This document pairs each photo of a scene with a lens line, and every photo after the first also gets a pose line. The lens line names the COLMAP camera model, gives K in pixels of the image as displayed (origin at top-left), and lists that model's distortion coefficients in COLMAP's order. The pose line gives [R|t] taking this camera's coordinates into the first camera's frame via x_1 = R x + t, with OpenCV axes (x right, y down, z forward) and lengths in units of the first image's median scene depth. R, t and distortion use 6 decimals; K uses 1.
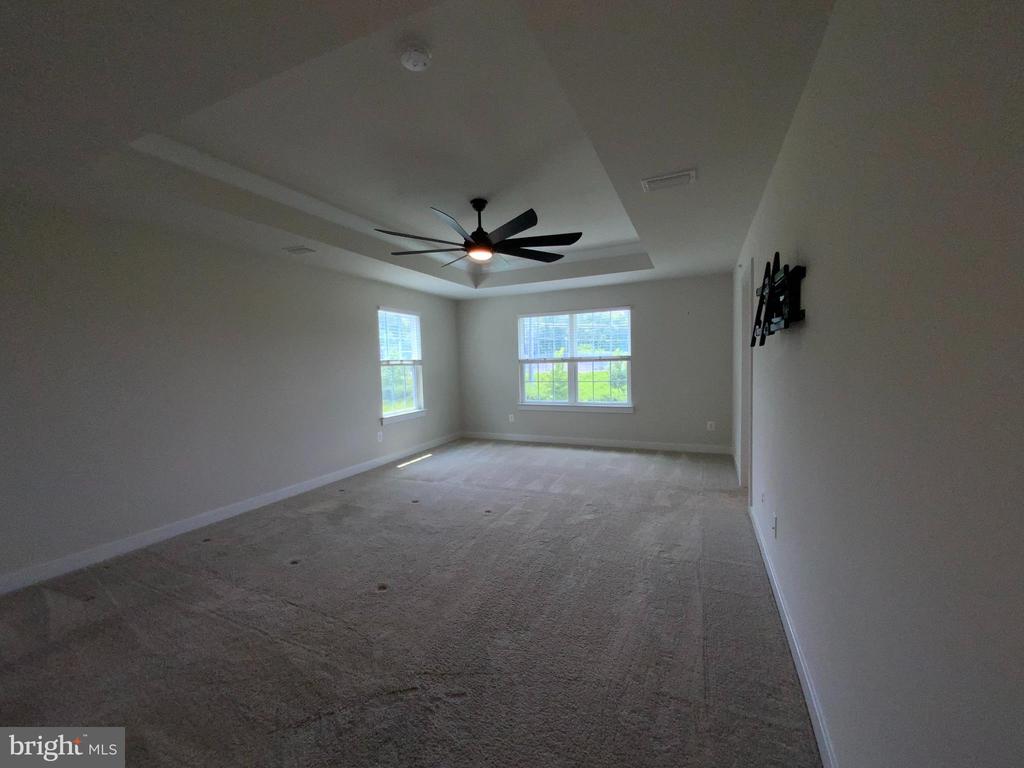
lens RADIAL K [[414.2, 0, 511.4], [0, 414.2, 385.4], [0, 0, 1]] dist [0.025835, -0.020429]
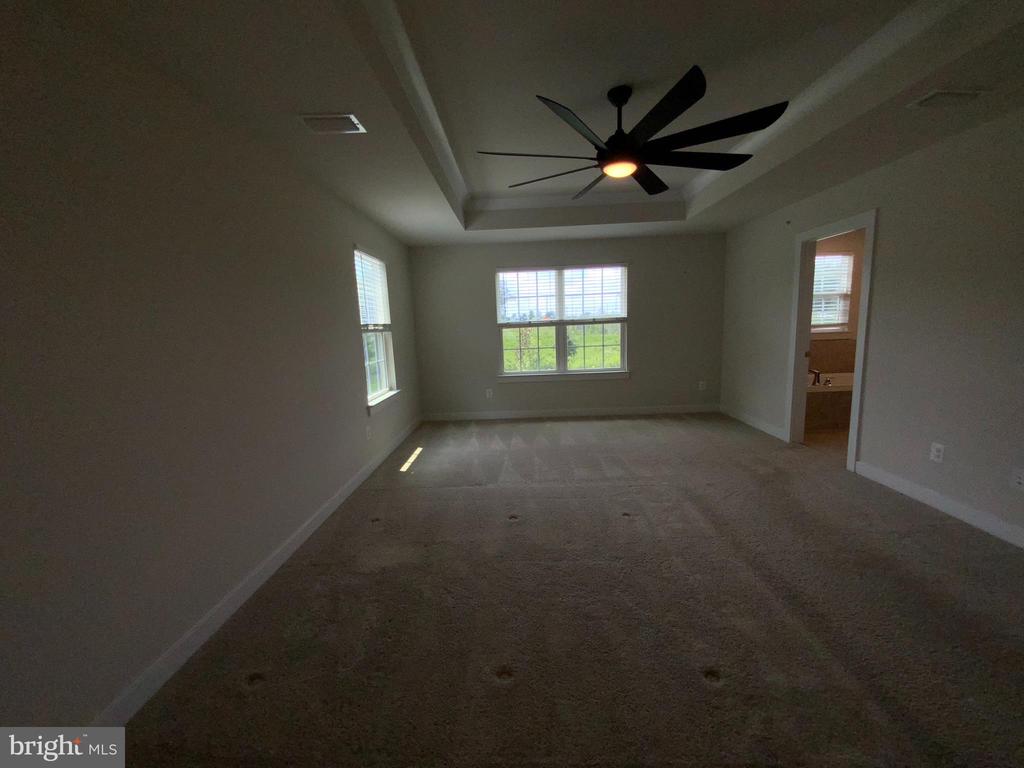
lens RADIAL K [[414.2, 0, 511.4], [0, 414.2, 385.4], [0, 0, 1]] dist [0.025835, -0.020429]
pose [[0.916816, -0.066835, 0.393678, -0.326741], [0.037975, 0.996018, 0.080656, -0.003965], [-0.397501, -0.058997, 0.915703, 0.232033]]
